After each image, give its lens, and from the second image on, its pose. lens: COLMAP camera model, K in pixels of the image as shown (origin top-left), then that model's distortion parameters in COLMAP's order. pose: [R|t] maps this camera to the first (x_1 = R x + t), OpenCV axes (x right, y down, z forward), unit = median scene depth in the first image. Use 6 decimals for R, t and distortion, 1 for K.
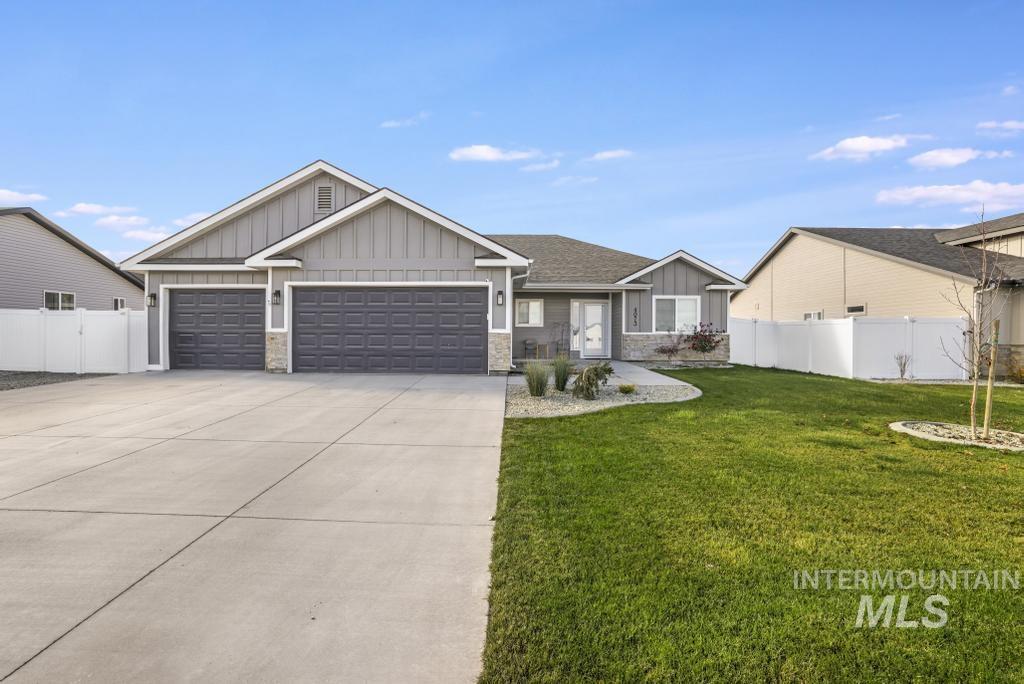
lens RADIAL K [[446.3, 0, 512.5], [0, 446.3, 340.4], [0, 0, 1]] dist [-0.025720, 0.004534]
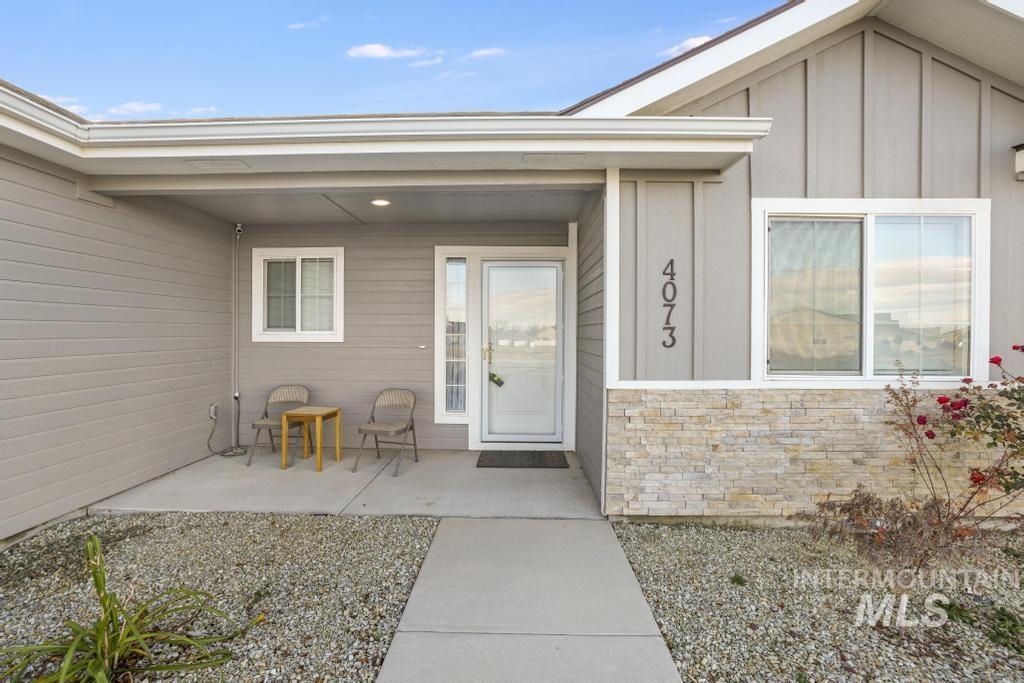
lens RADIAL K [[446.3, 0, 514.2], [0, 446.3, 340.5], [0, 0, 1]] dist [-0.025720, 0.004534]
pose [[0.999821, -0.002081, -0.018803, 0.277003], [0.002242, 0.999961, 0.008554, -0.050389], [0.018785, -0.008594, 0.999787, 1.054411]]
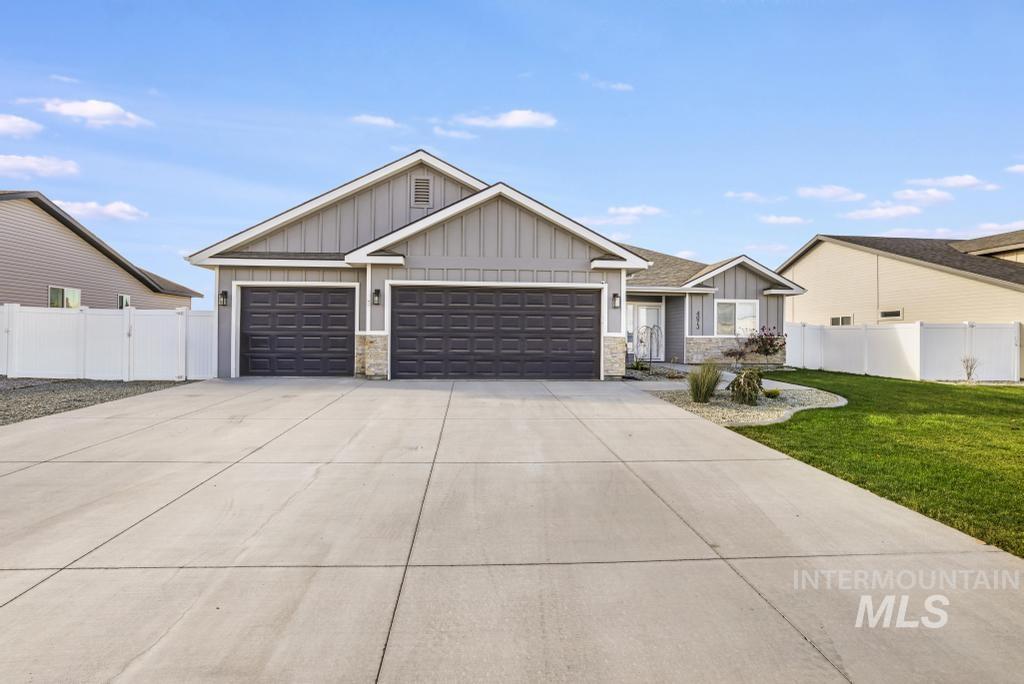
lens RADIAL K [[446.3, 0, 510.1], [0, 446.3, 338.8], [0, 0, 1]] dist [-0.025720, 0.004534]
pose [[0.995898, 0.001999, 0.090464, -0.314440], [-0.001315, 0.999970, -0.007623, -0.003902], [-0.090477, 0.007473, 0.995871, 0.053462]]
